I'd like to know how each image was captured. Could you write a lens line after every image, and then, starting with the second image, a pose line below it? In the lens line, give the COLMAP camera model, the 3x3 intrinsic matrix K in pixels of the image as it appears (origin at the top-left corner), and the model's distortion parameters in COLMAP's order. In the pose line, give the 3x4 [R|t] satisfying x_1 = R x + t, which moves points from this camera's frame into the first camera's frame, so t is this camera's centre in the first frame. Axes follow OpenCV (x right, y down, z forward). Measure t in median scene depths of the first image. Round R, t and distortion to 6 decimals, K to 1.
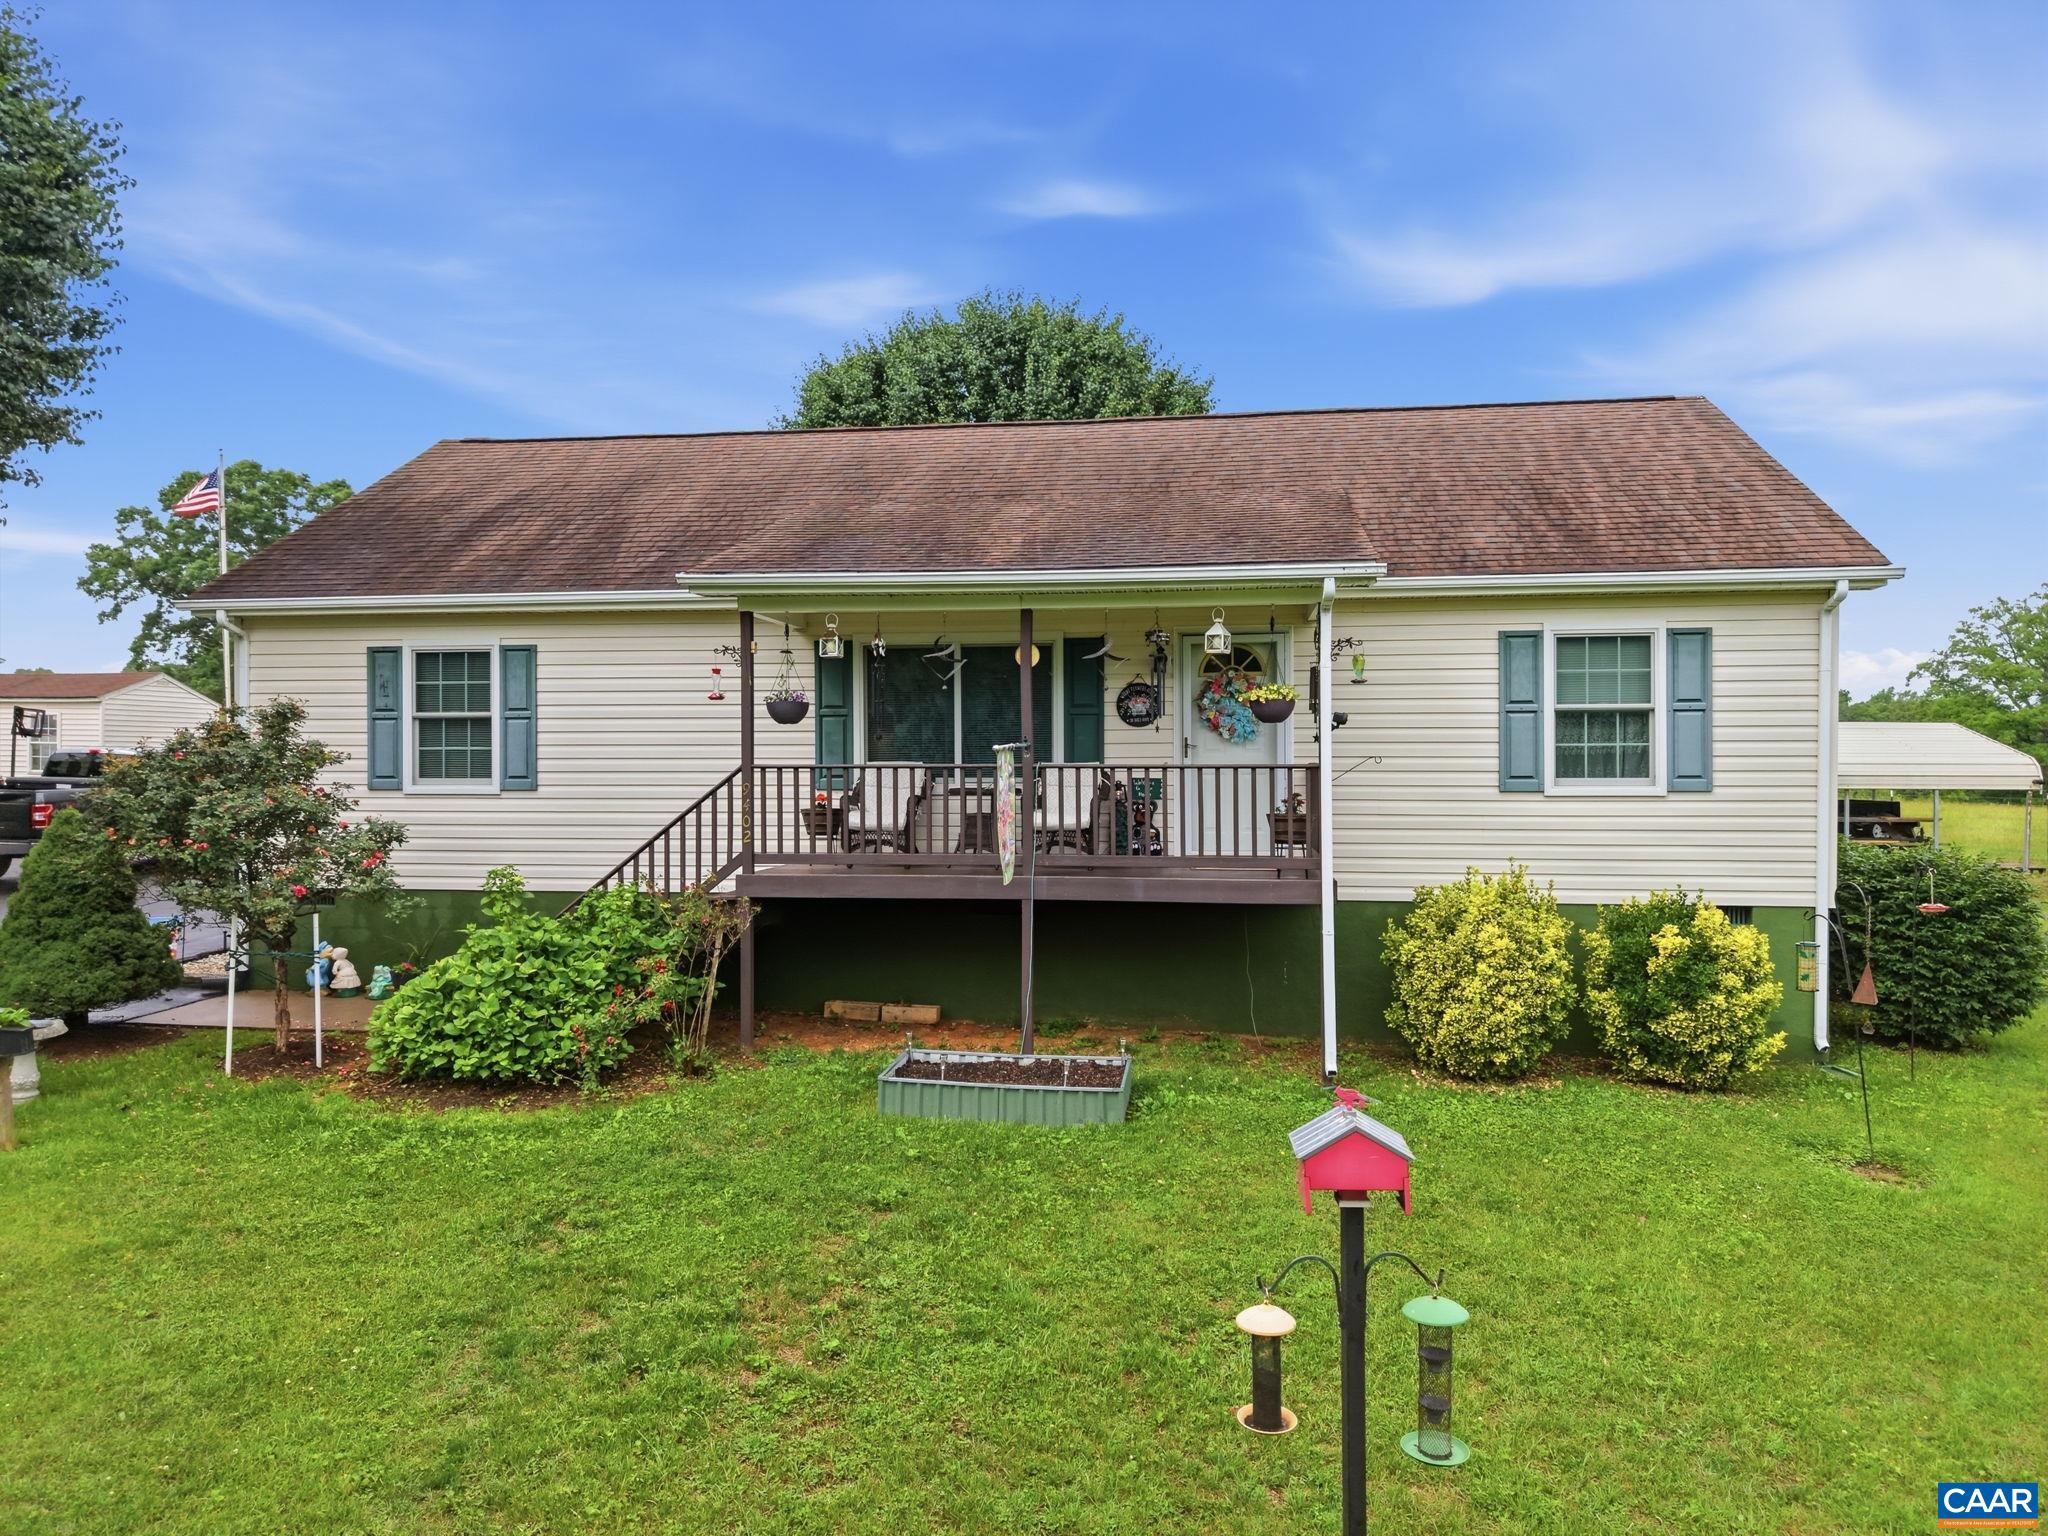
lens RADIAL K [[1383.9, 0, 1026.7], [0, 1383.9, 759.3], [0, 0, 1]] dist [0.013821, 0.004926]
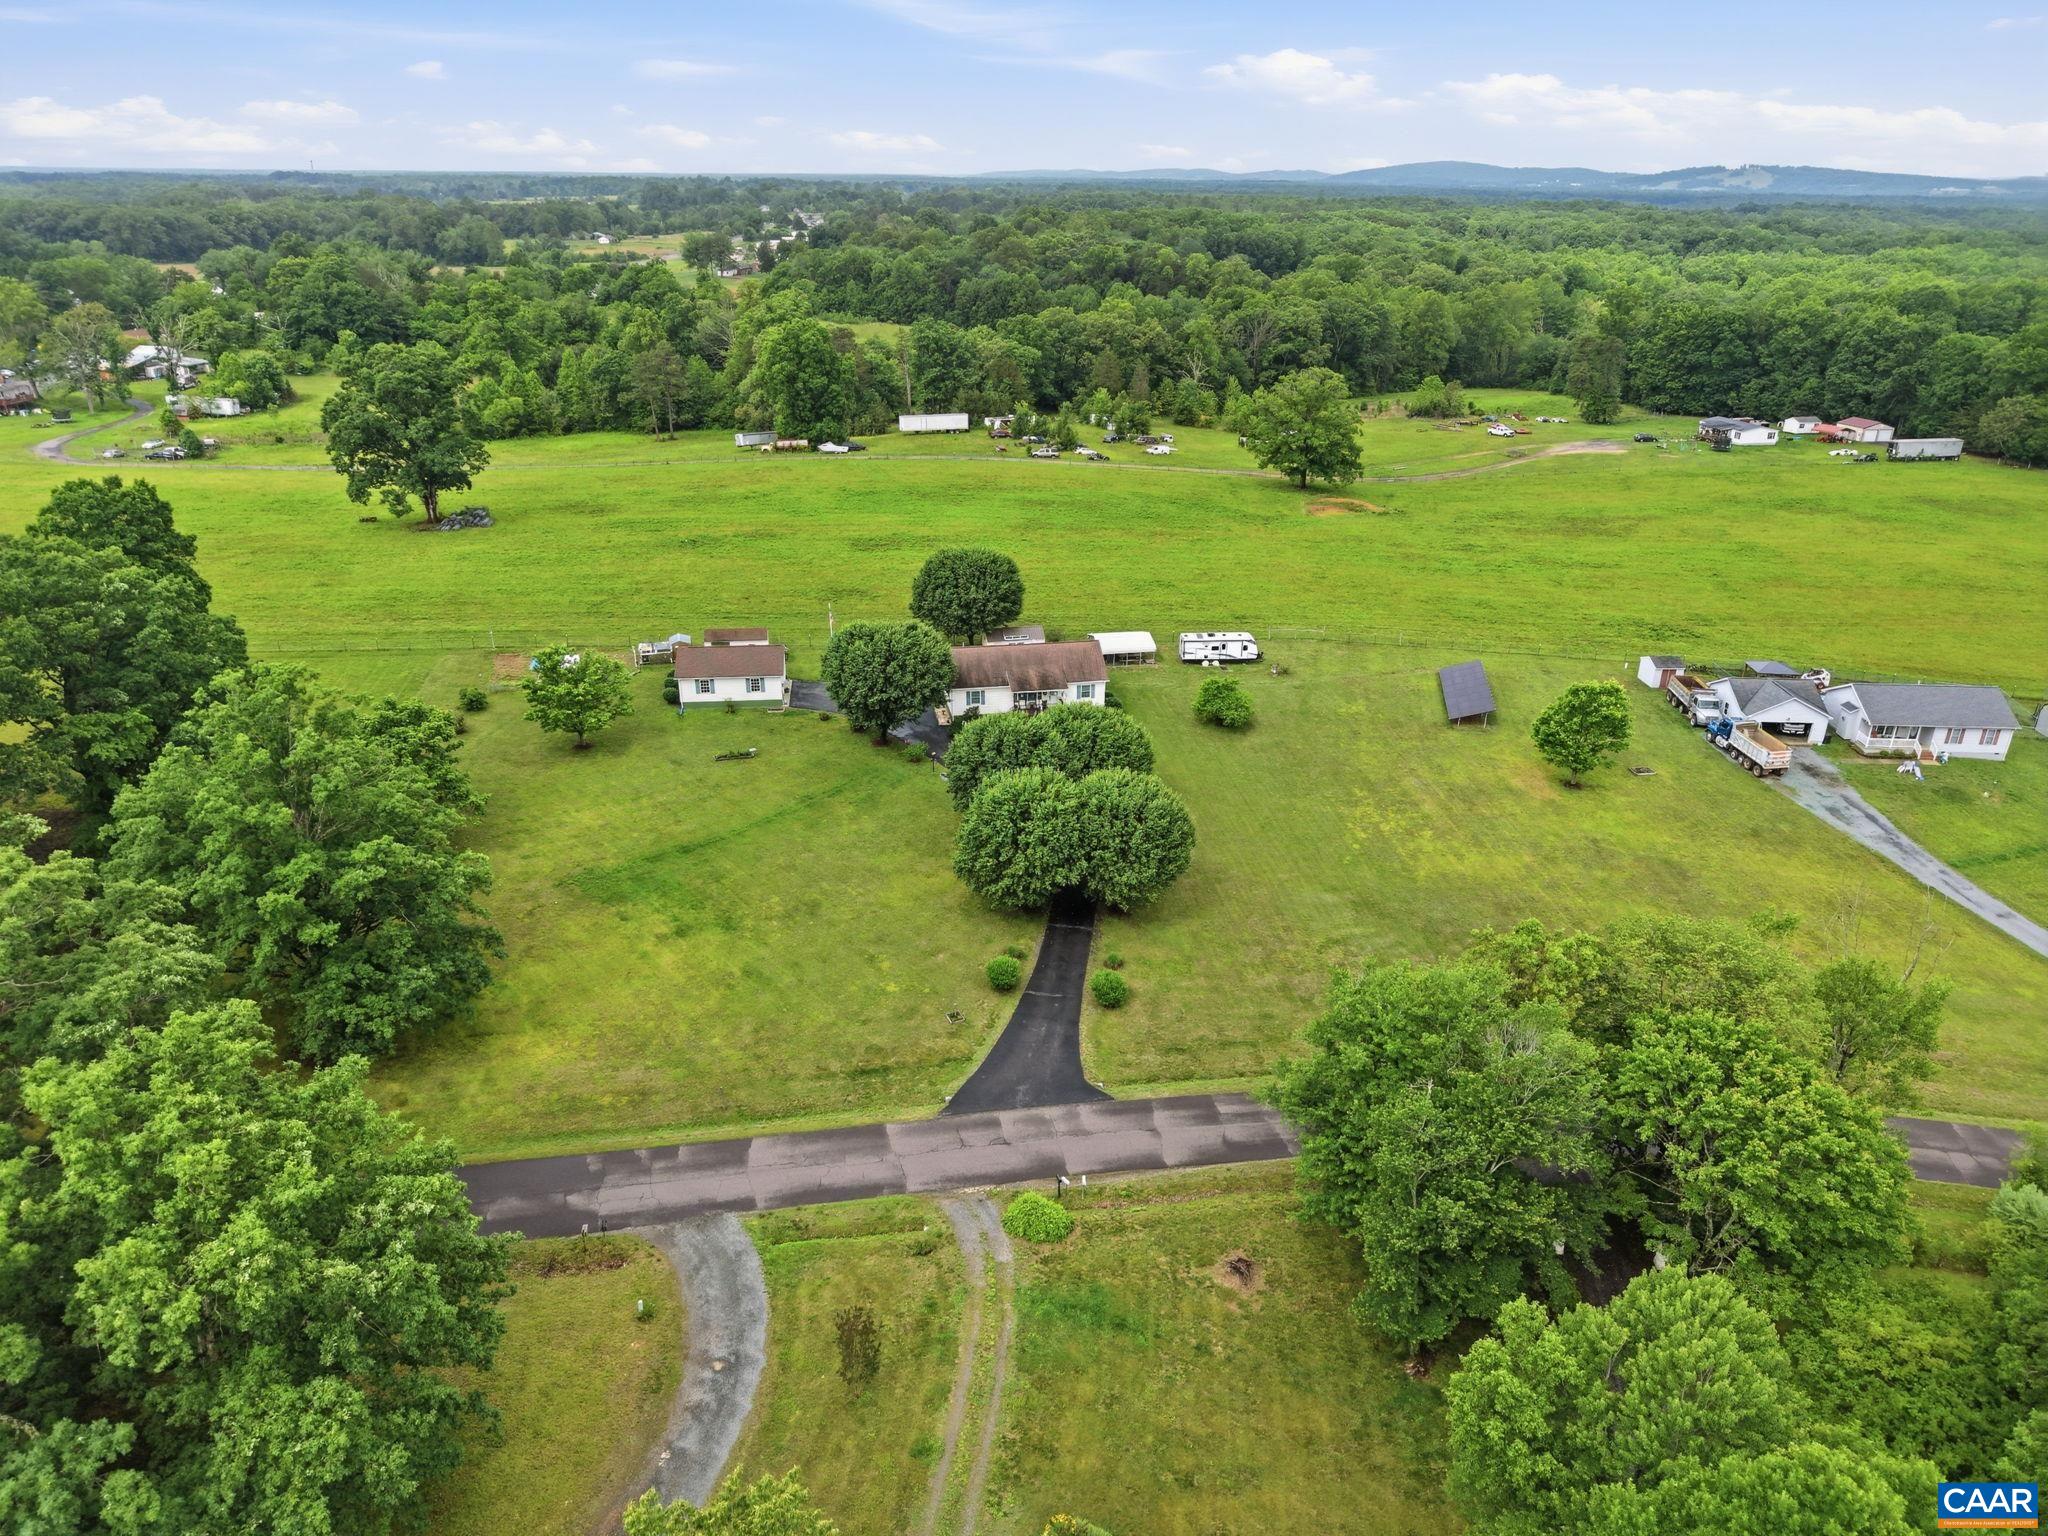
lens RADIAL K [[1364.8, 0, 1030.2], [0, 1364.8, 769.5], [0, 0, 1]] dist [0.033860, -0.040237]
pose [[0.946899, -0.118196, 0.299020, -3.106245], [-0.013171, 0.914944, 0.403365, -3.589476], [-0.321263, -0.385884, 0.864803, -7.935143]]
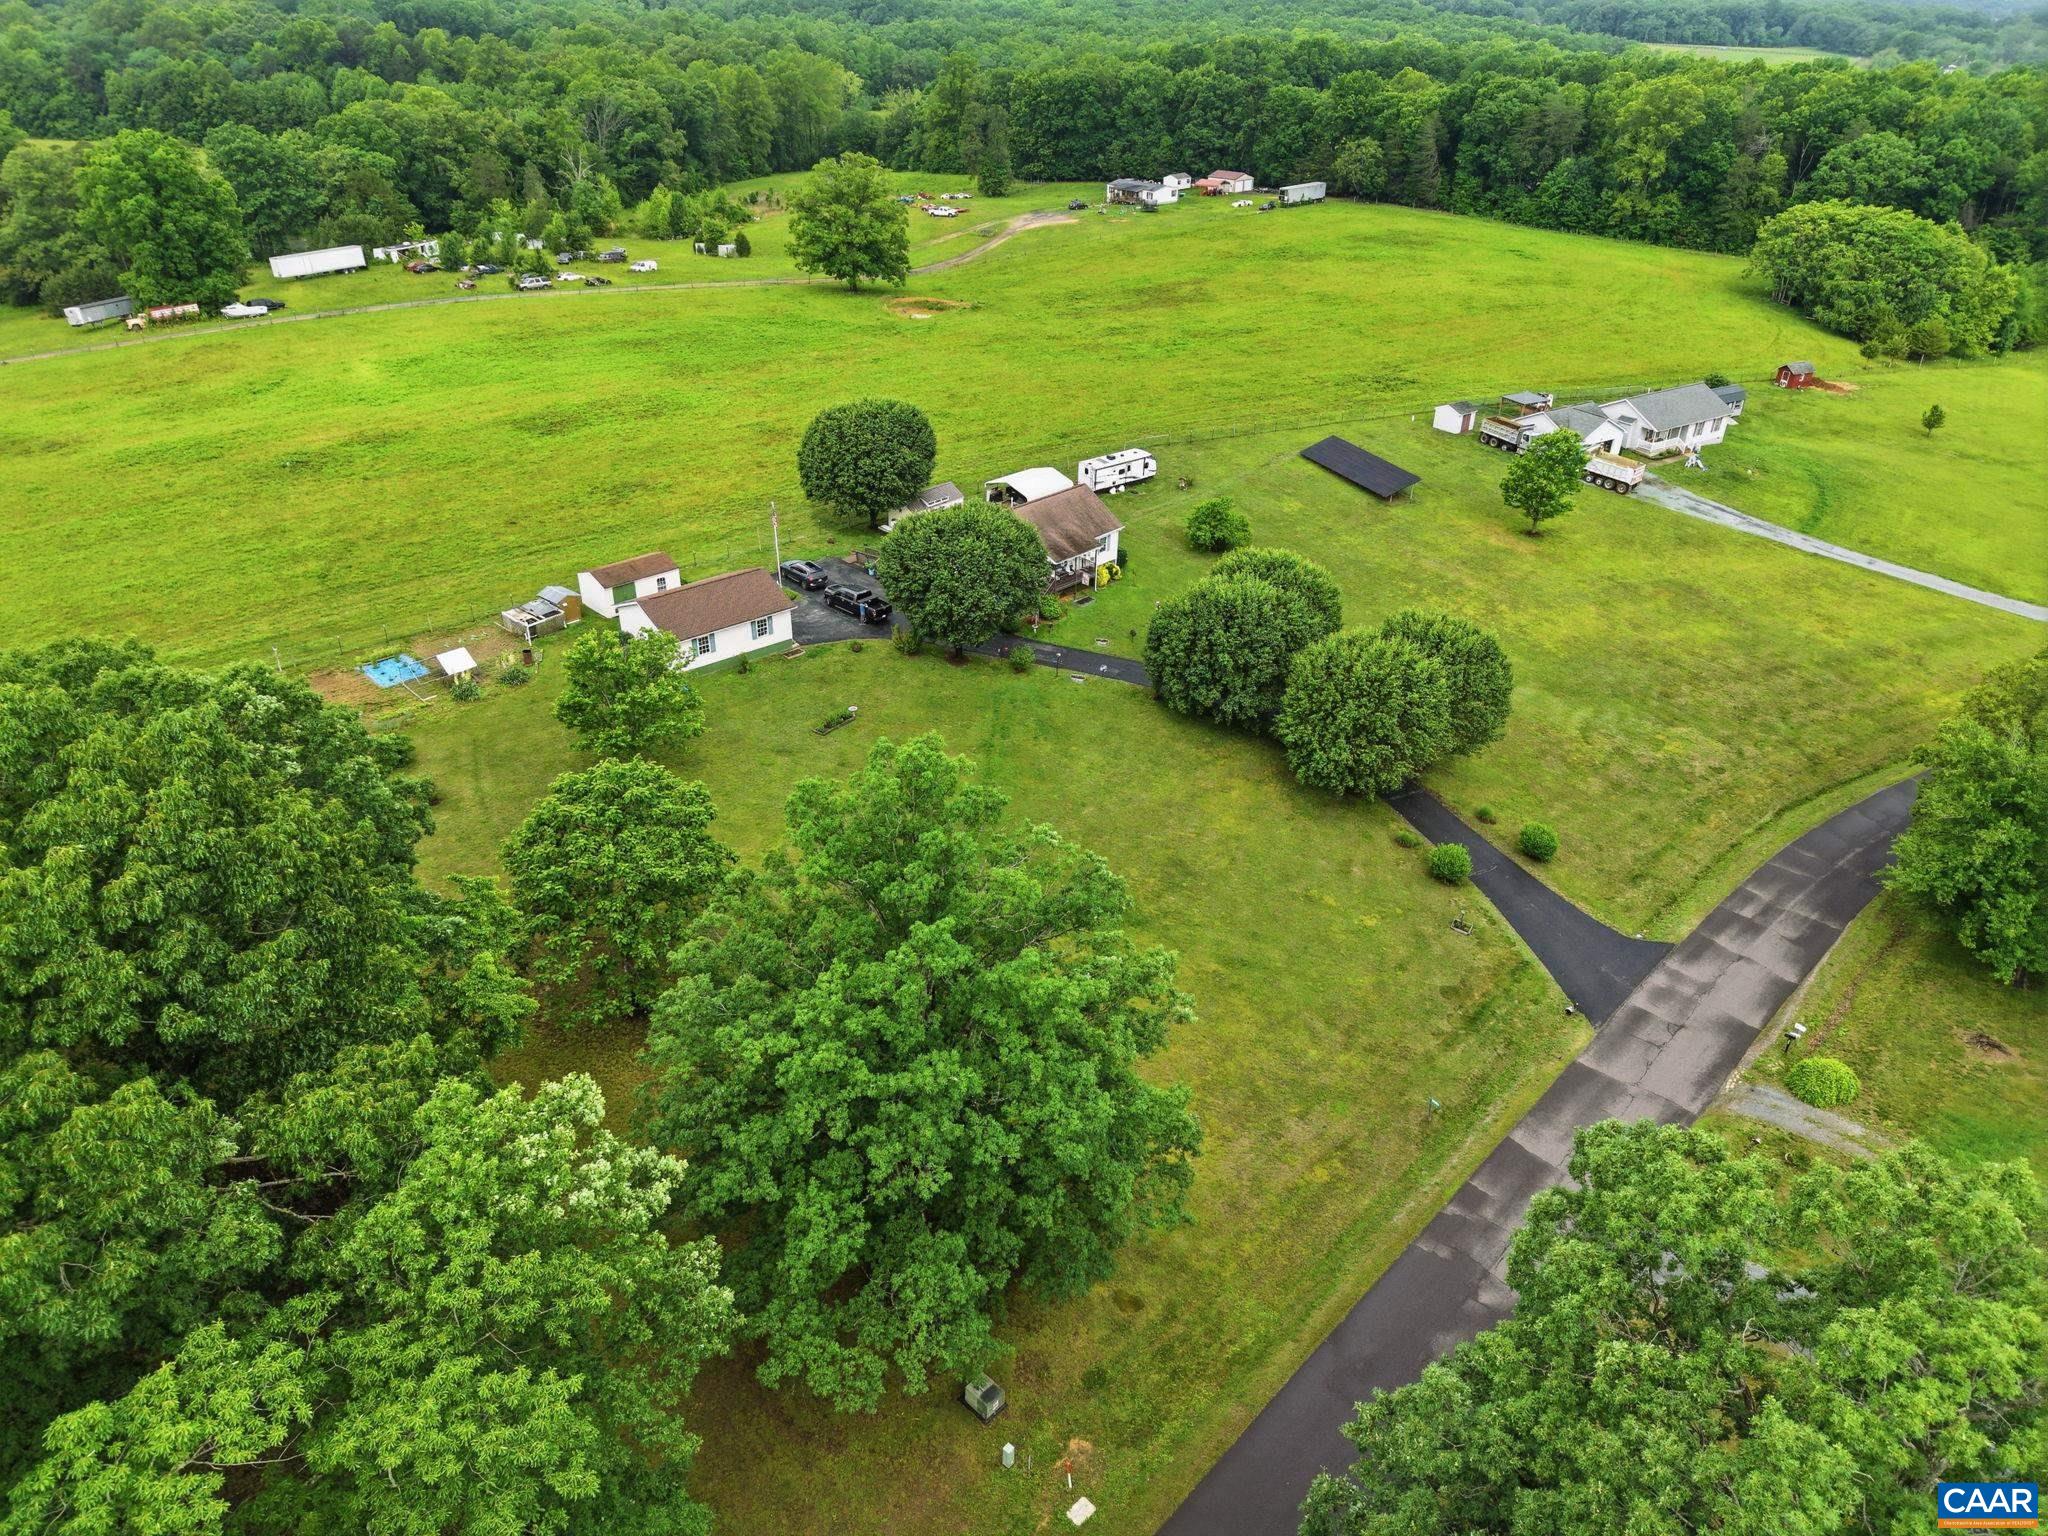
lens RADIAL K [[1371.8, 0, 1034.2], [0, 1371.8, 762.0], [0, 0, 1]] dist [0.024245, -0.022933]
pose [[0.590787, -0.398690, 0.701439, -6.668861], [-0.022665, 0.860835, 0.508379, -3.328577], [-0.806509, -0.316242, 0.499534, -3.591385]]
